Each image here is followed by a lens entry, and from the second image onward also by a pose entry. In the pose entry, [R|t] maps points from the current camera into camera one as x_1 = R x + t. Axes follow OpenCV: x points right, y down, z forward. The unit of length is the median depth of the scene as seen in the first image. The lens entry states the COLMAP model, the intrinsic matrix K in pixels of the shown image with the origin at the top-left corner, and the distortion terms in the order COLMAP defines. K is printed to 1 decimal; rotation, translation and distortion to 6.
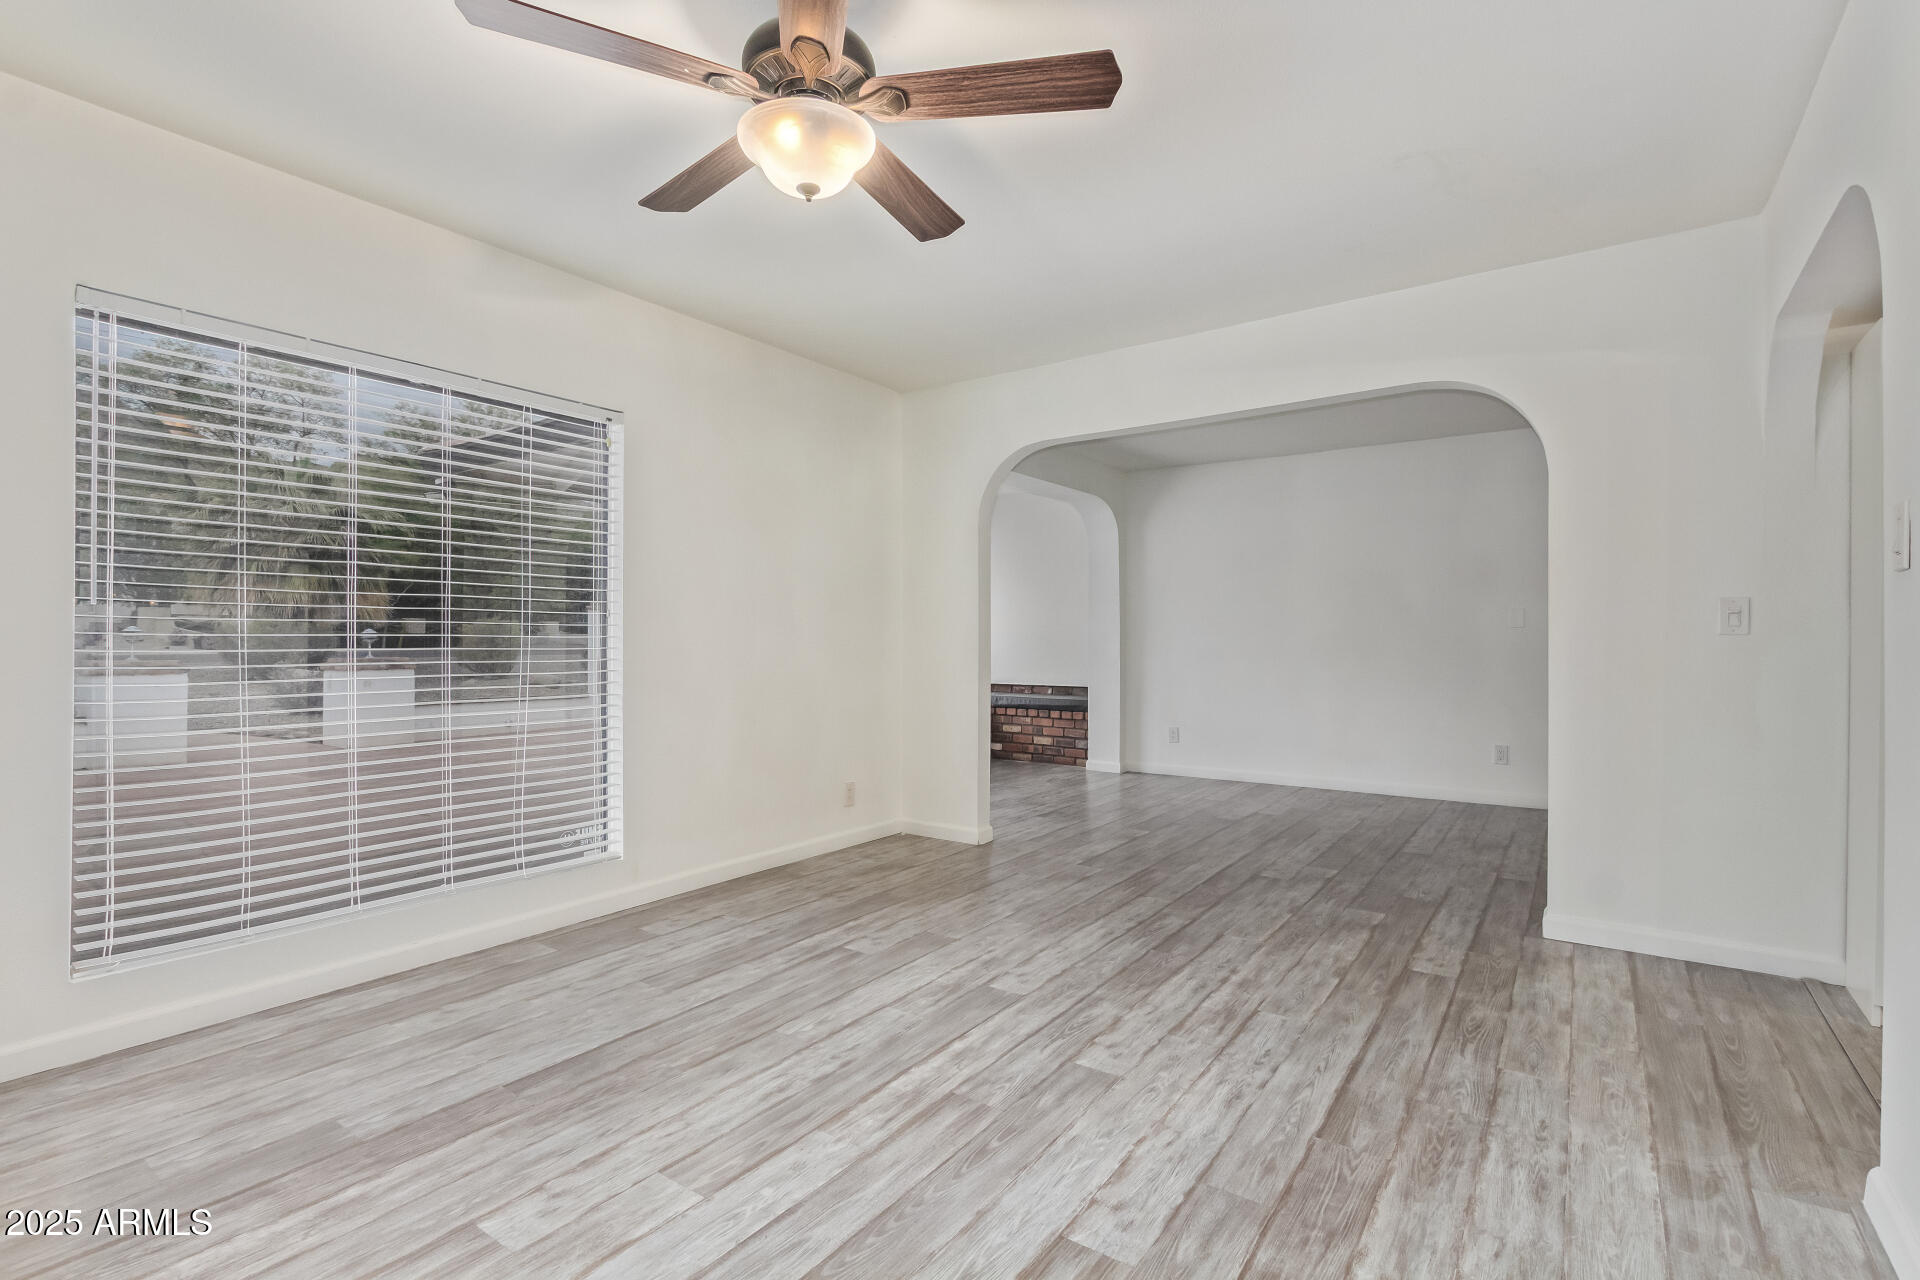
lens RADIAL K [[898.3, 0, 957.1], [0, 898.3, 639.6], [0, 0, 1]] dist [0.002930, -0.003791]
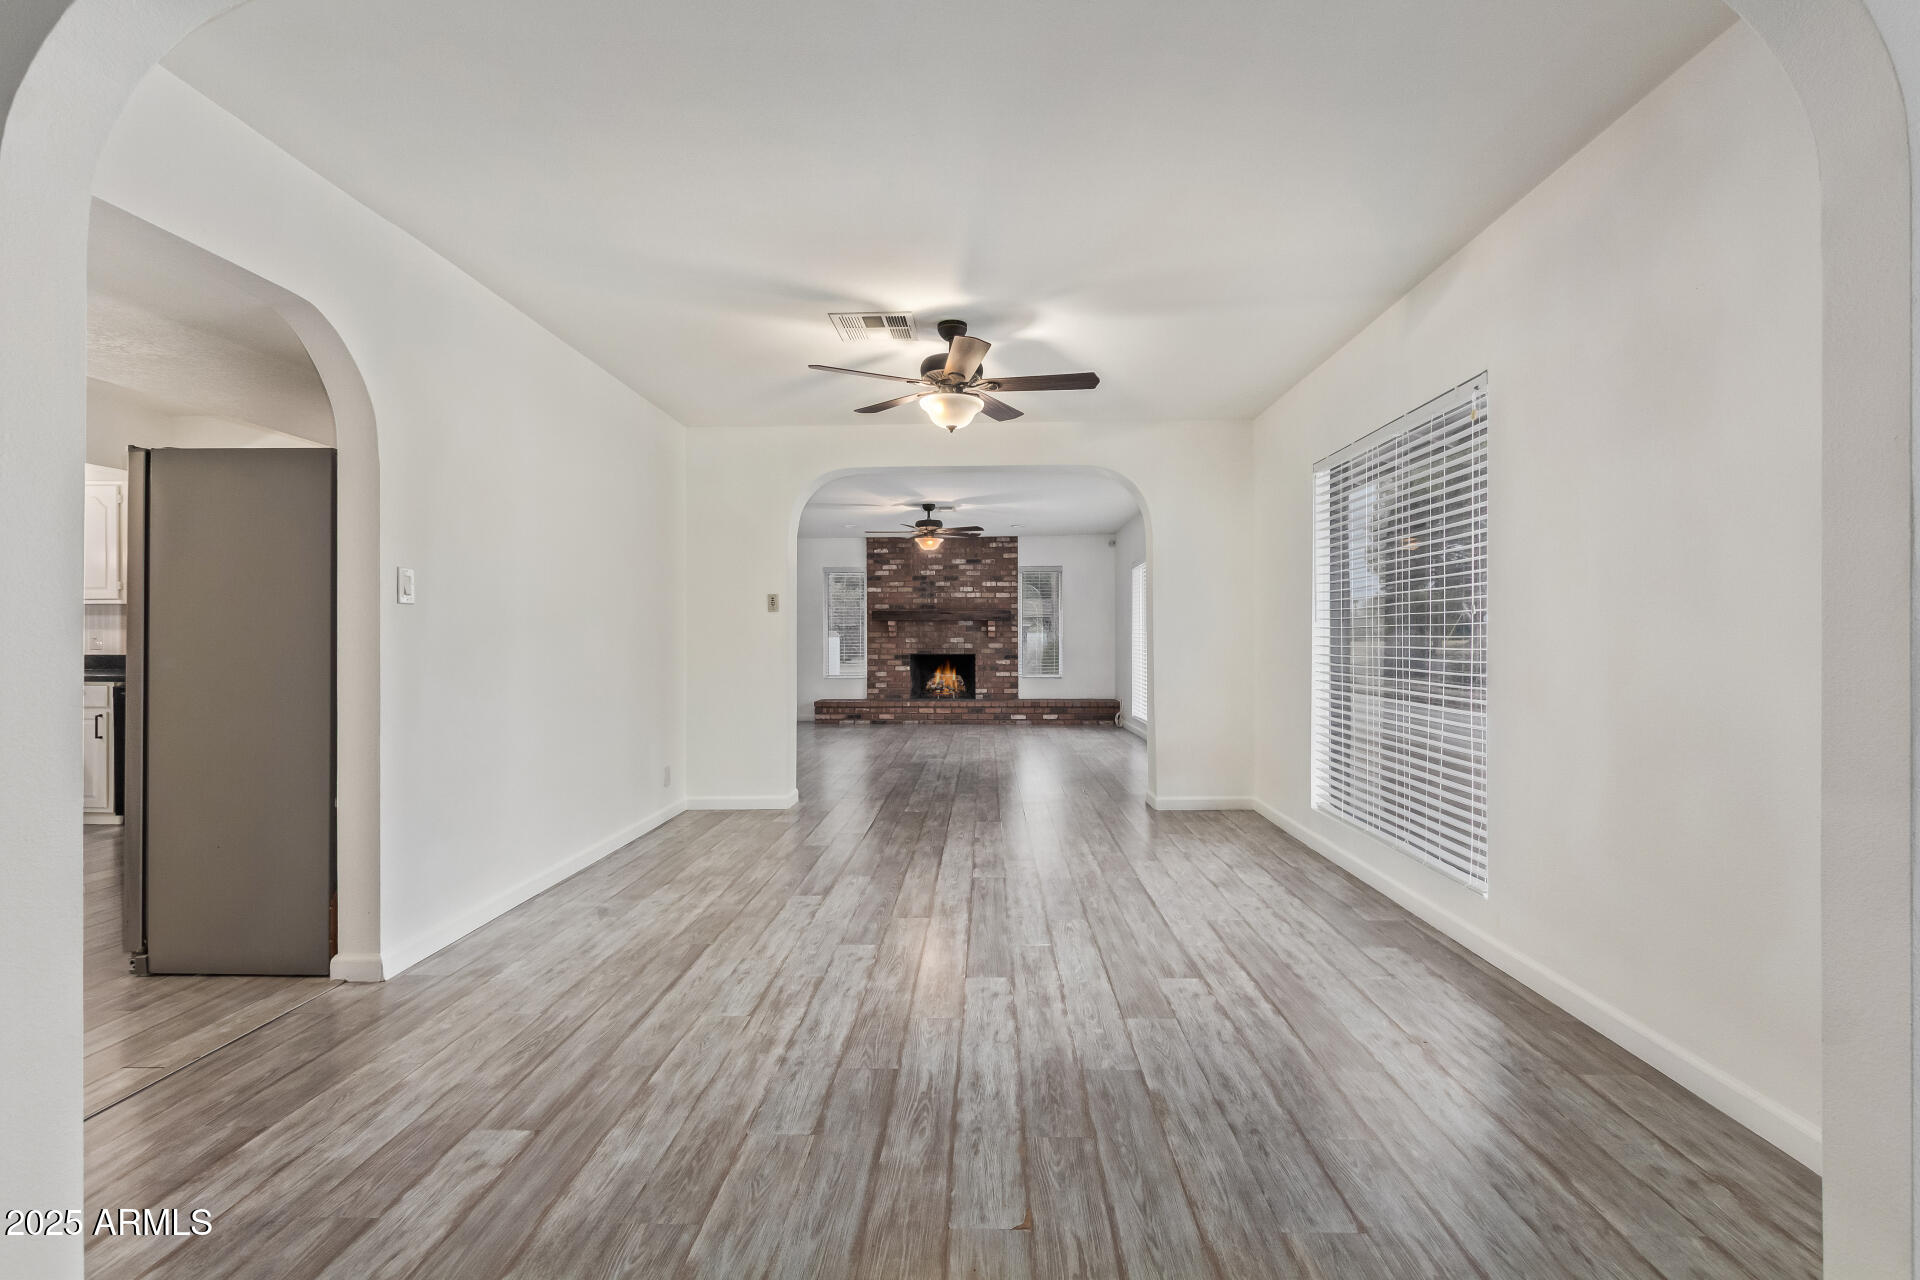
lens RADIAL K [[898.3, 0, 969.9], [0, 898.3, 635.1], [0, 0, 1]] dist [0.002930, -0.003791]
pose [[-0.832552, -0.002610, -0.553941, 0.633075], [-0.000258, 0.999991, -0.004324, 0.000307], [0.553947, -0.003457, -0.832545, 1.819100]]
